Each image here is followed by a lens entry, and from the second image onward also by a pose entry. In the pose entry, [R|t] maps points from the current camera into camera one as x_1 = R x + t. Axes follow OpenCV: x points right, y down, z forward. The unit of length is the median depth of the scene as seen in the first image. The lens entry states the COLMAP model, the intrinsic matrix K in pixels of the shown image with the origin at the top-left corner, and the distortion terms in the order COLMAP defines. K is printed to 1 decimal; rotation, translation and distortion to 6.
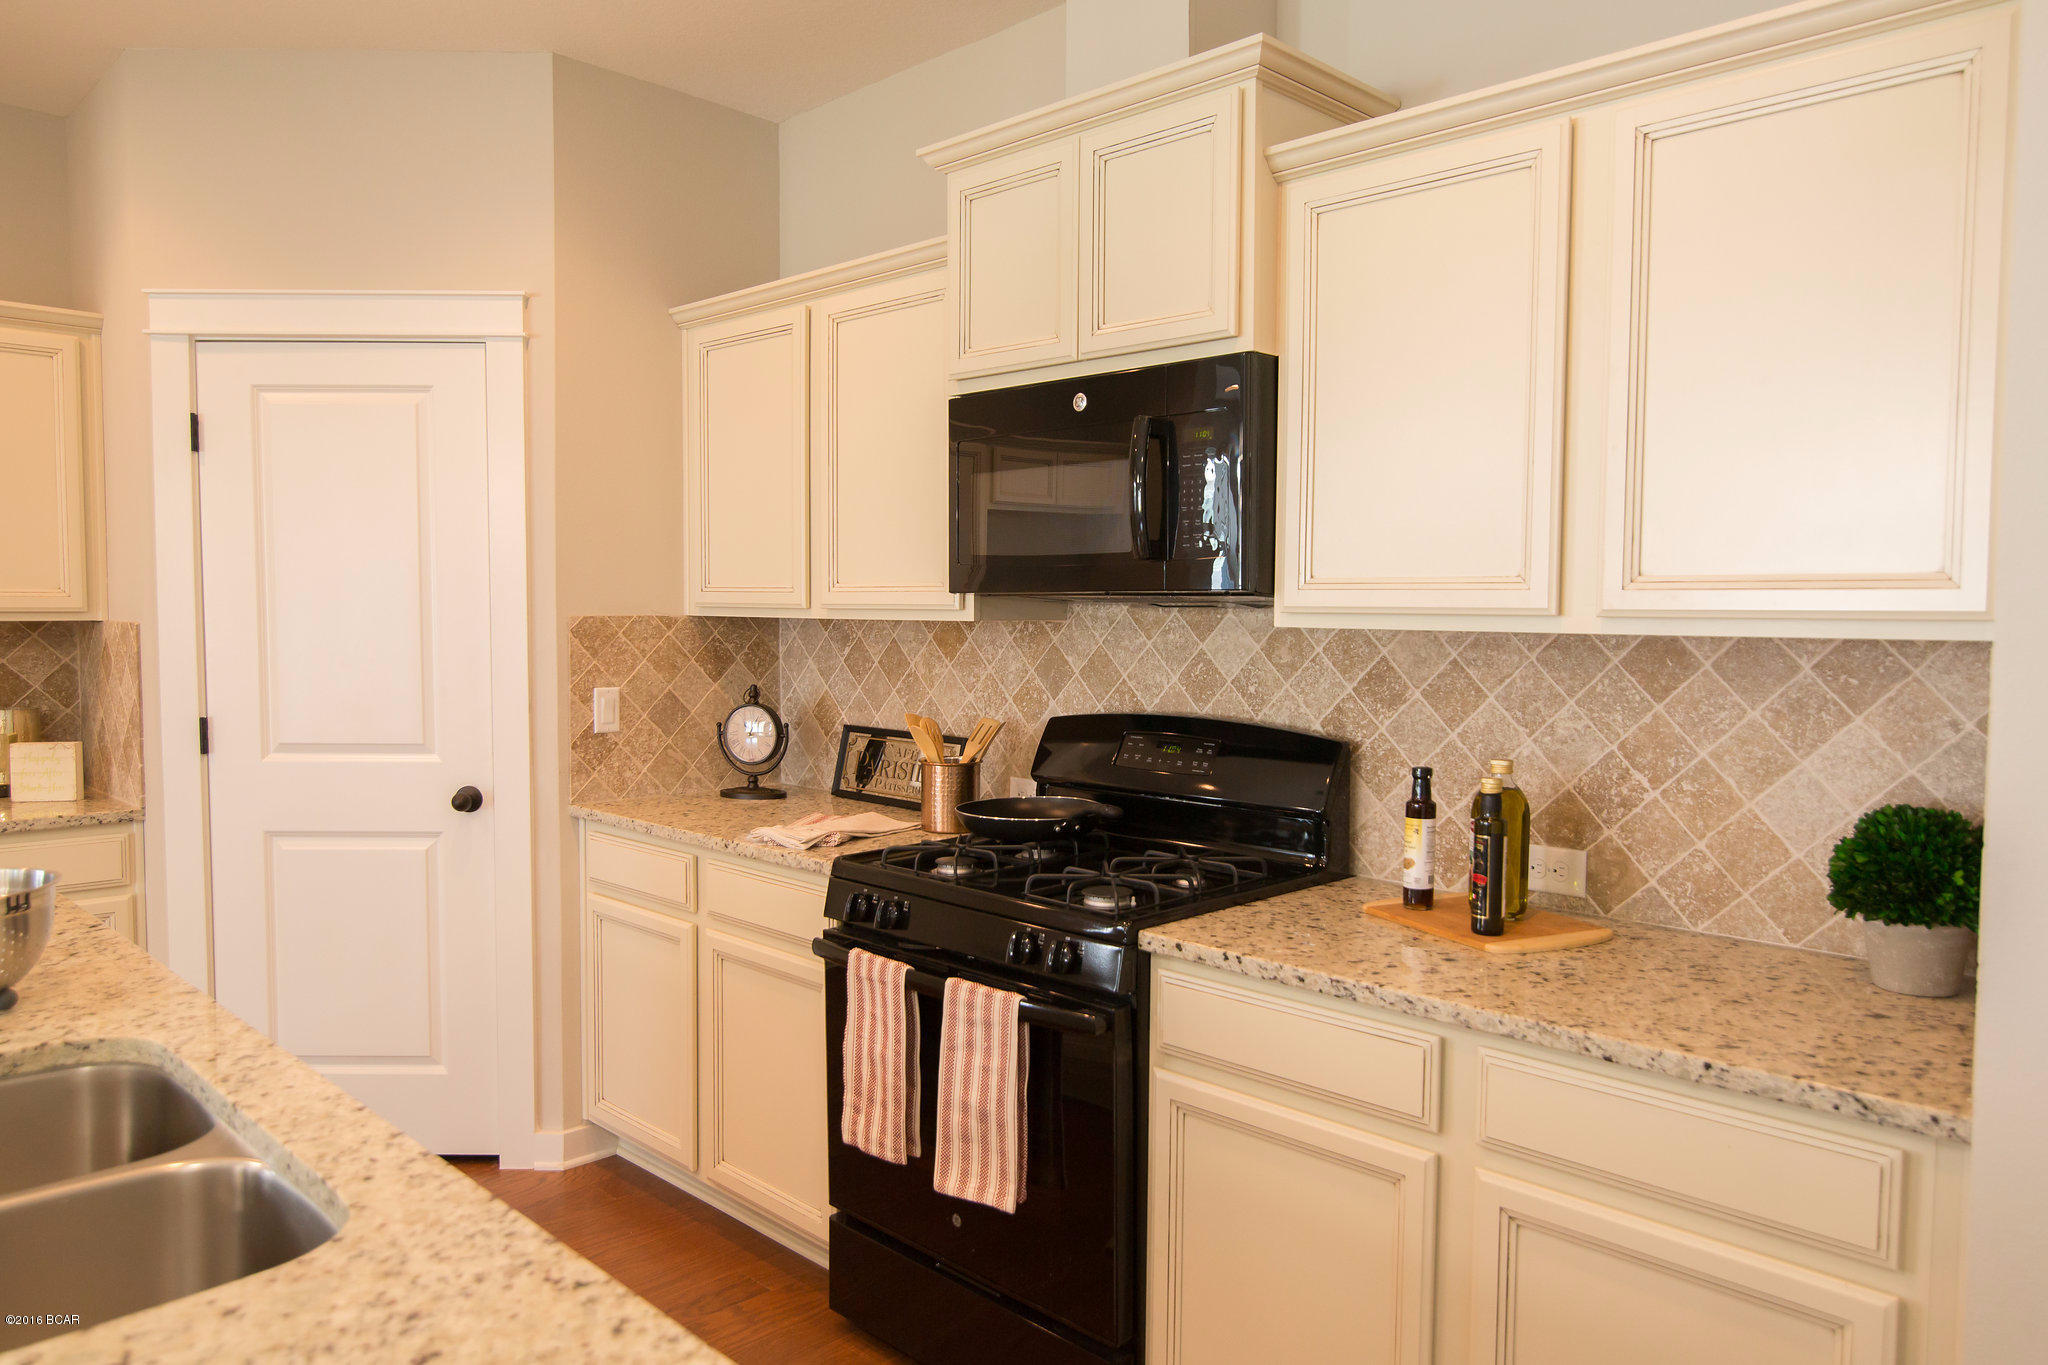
lens RADIAL K [[1376.1, 0, 1034.5], [0, 1376.1, 676.5], [0, 0, 1]] dist [-0.002762, 0.003675]
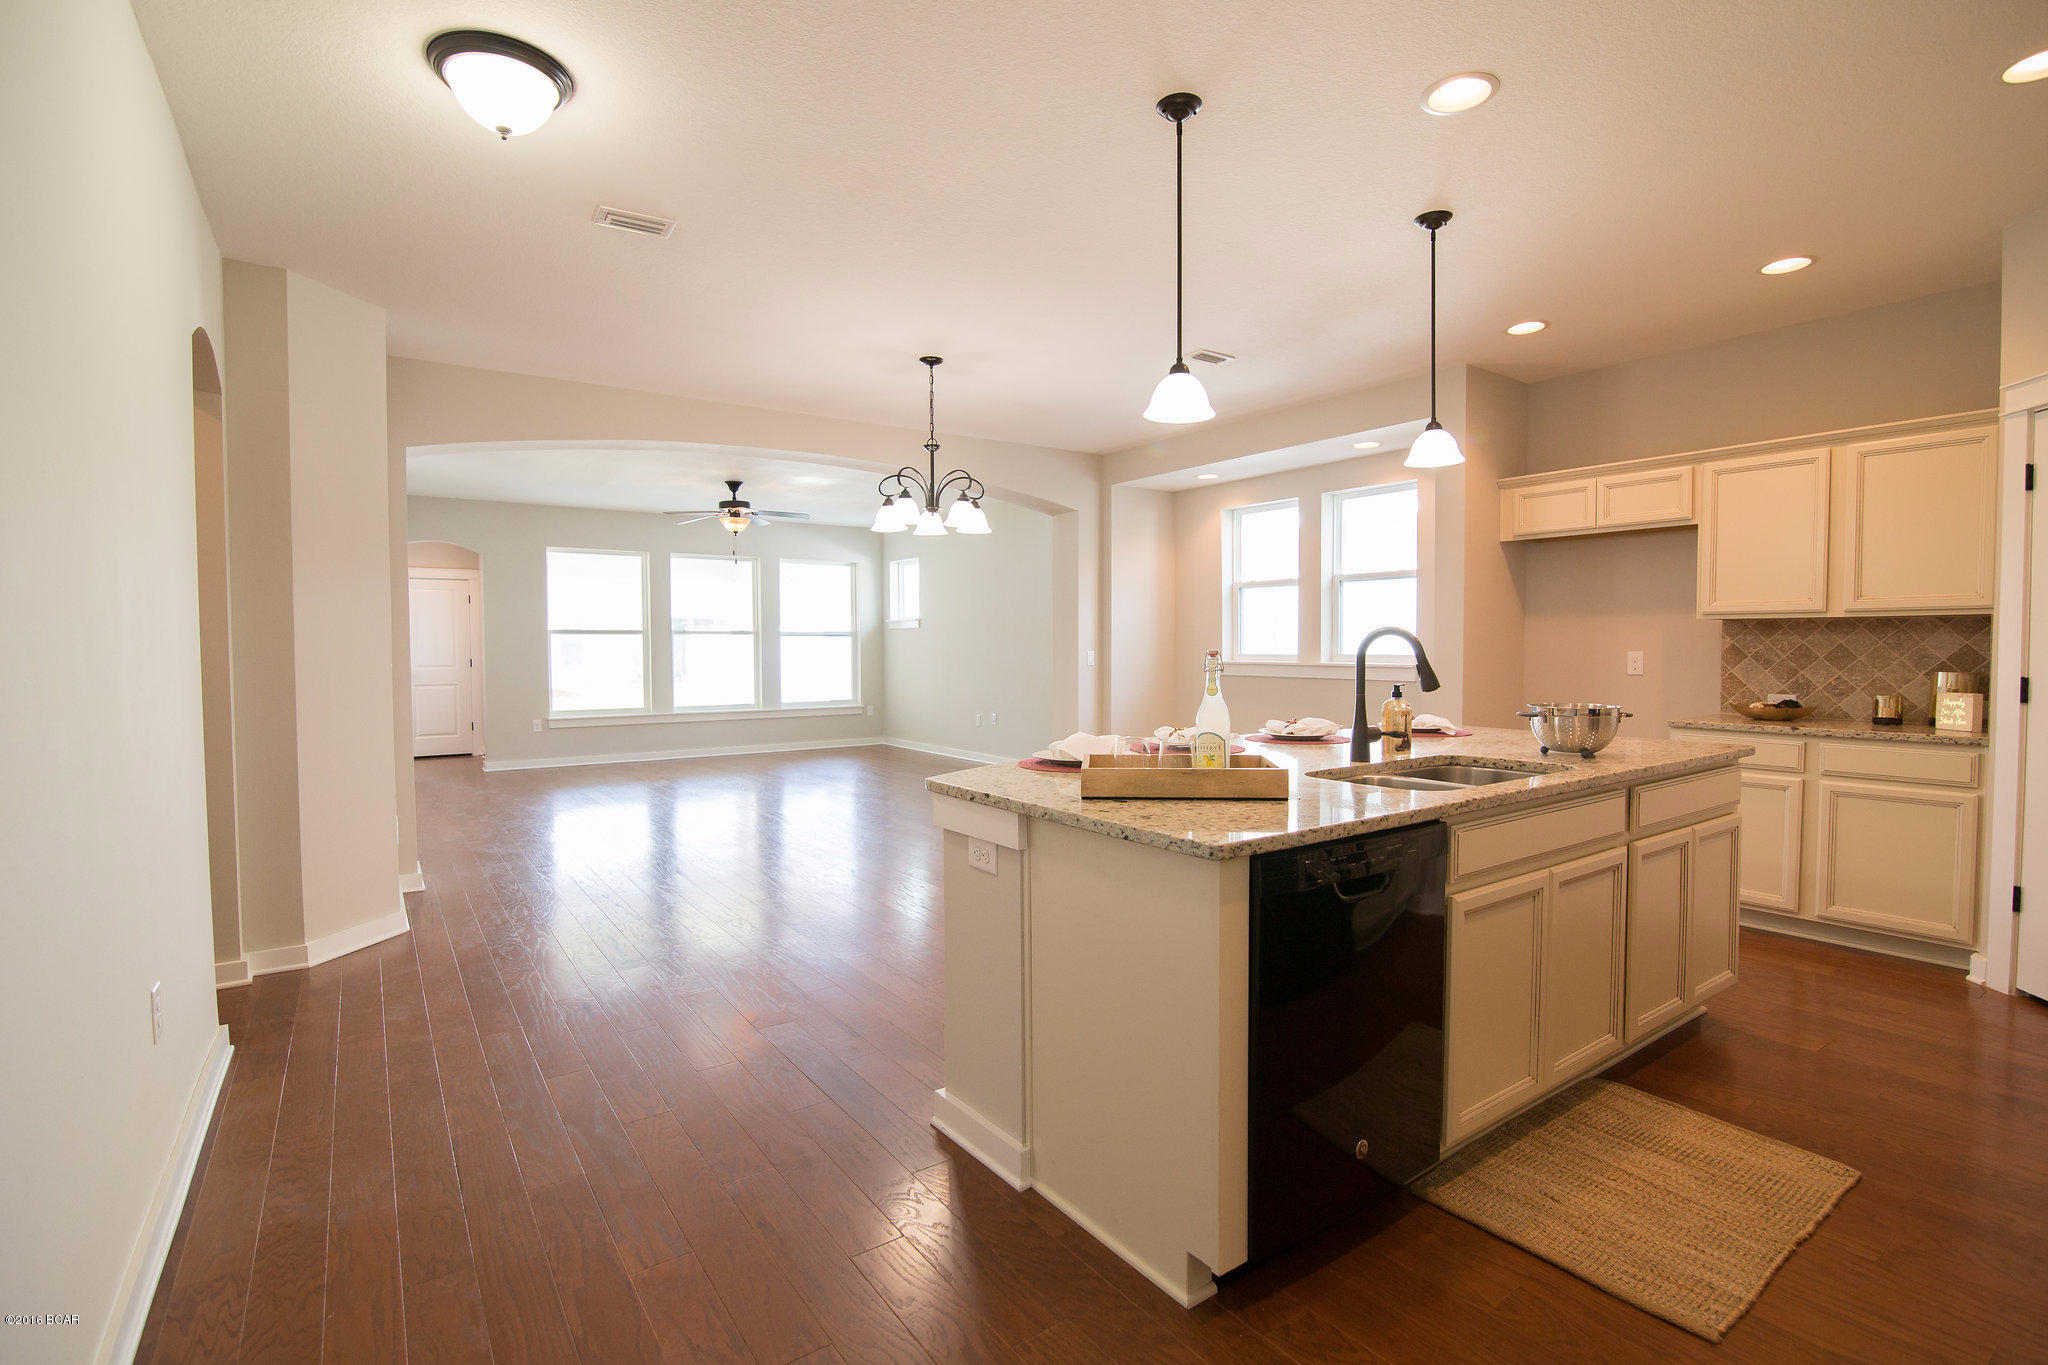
lens RADIAL K [[959.4, 0, 1021.6], [0, 959.4, 685.3], [0, 0, 1]] dist [-0.019498, 0.001816]
pose [[-0.182912, 0.037453, -0.982416, 0.660839], [-0.044208, 0.997950, 0.046276, 0.047366], [0.982135, 0.051895, -0.180881, 0.192403]]
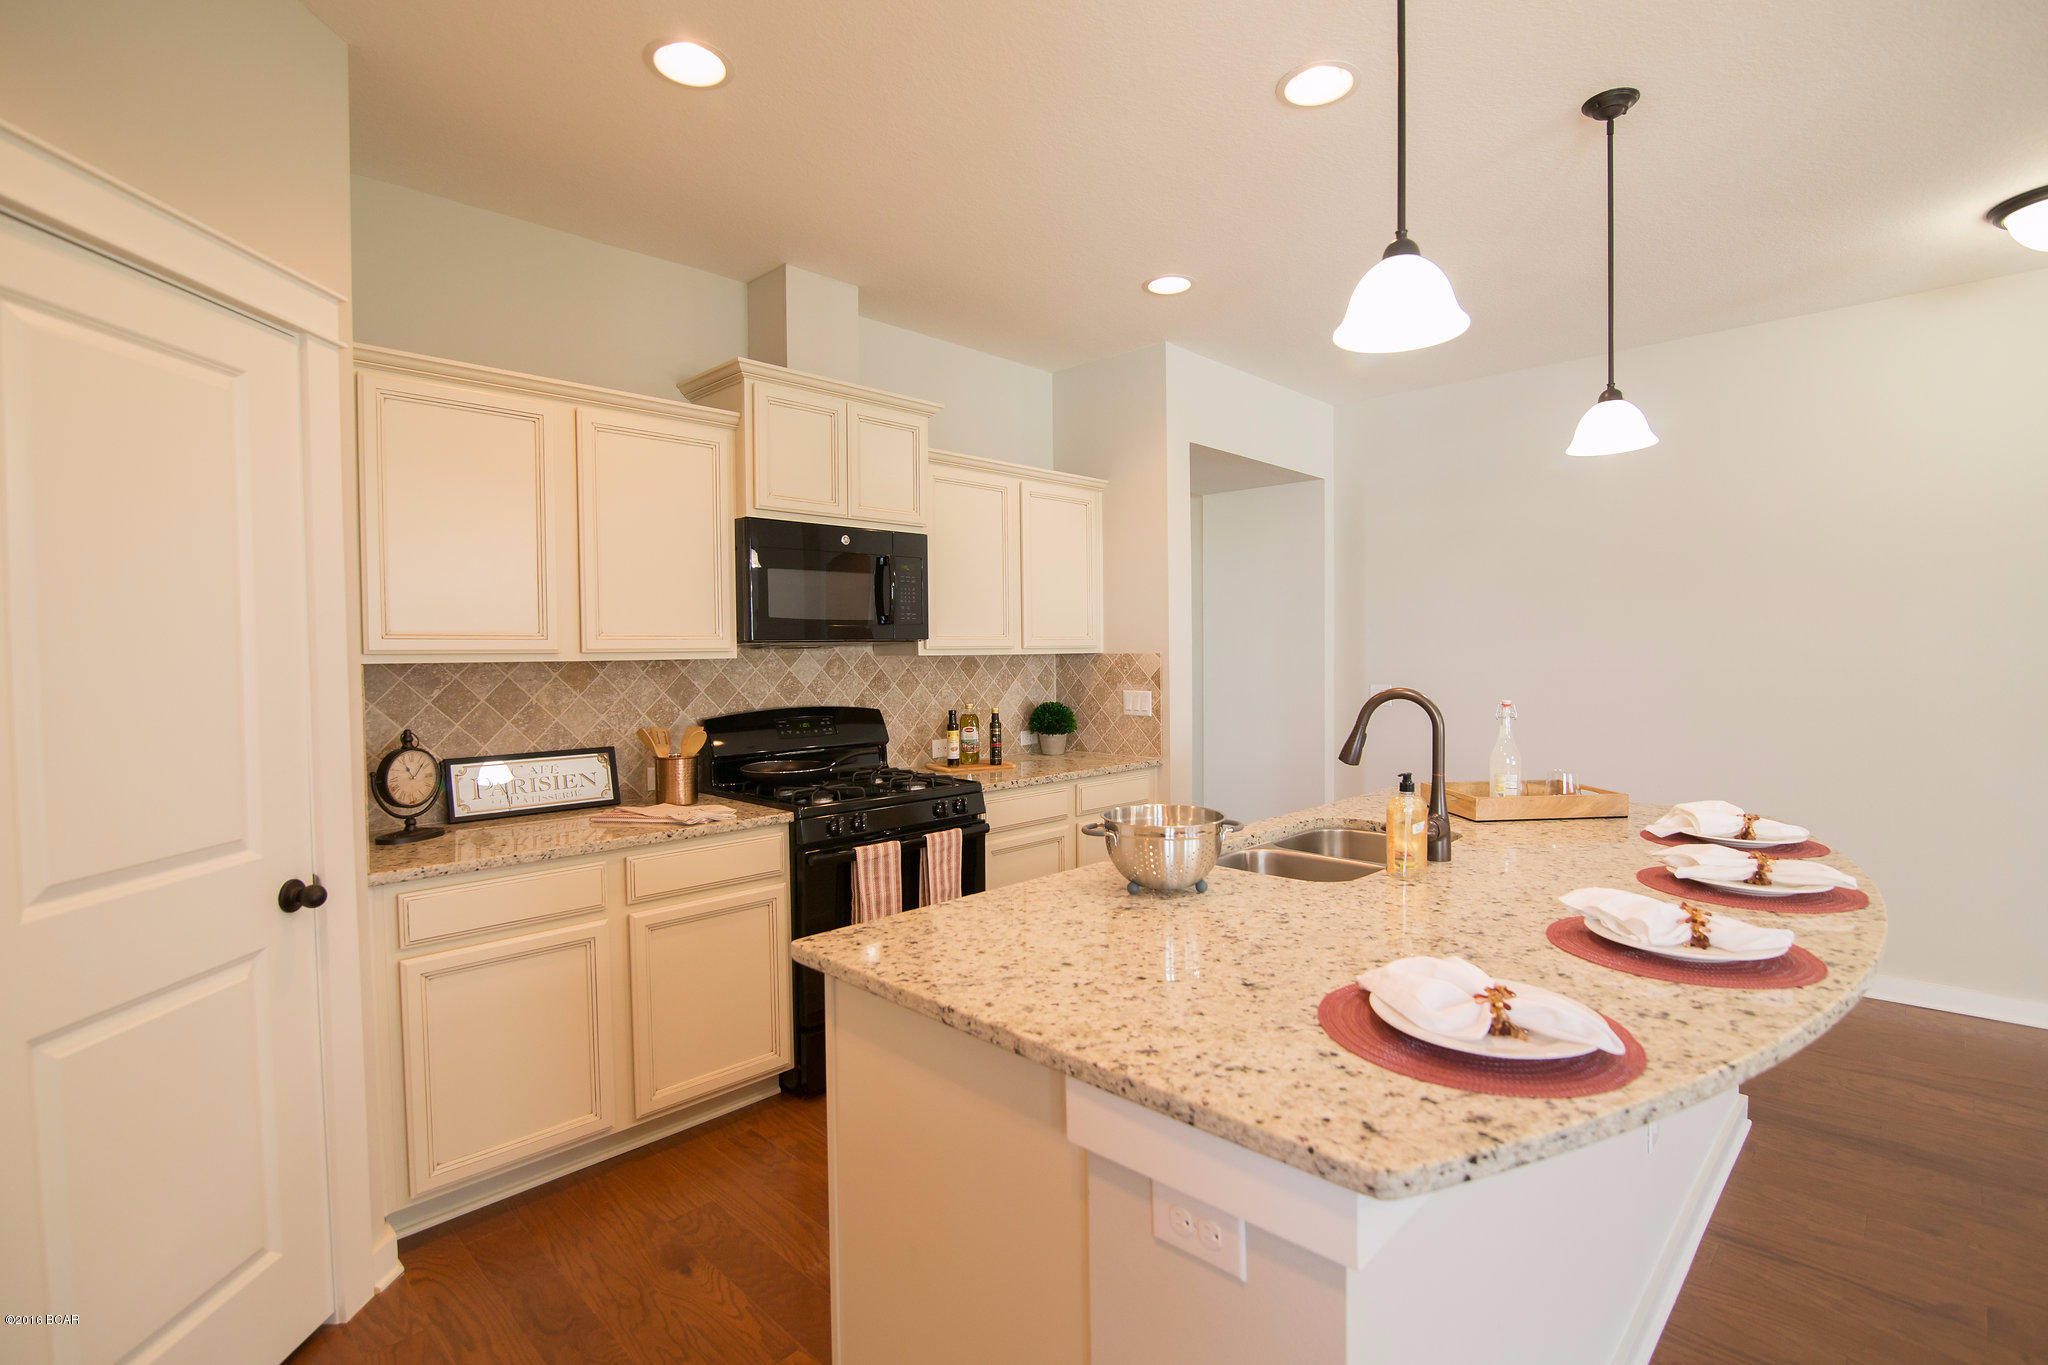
lens RADIAL K [[959.4, 0, 1018.3], [0, 959.4, 680.2], [0, 0, 1]] dist [-0.019498, 0.001816]
pose [[0.012049, -0.040012, 0.999127, -1.173710], [0.061199, 0.997355, 0.039203, -0.039984], [-0.998053, 0.060673, 0.014466, 0.687390]]
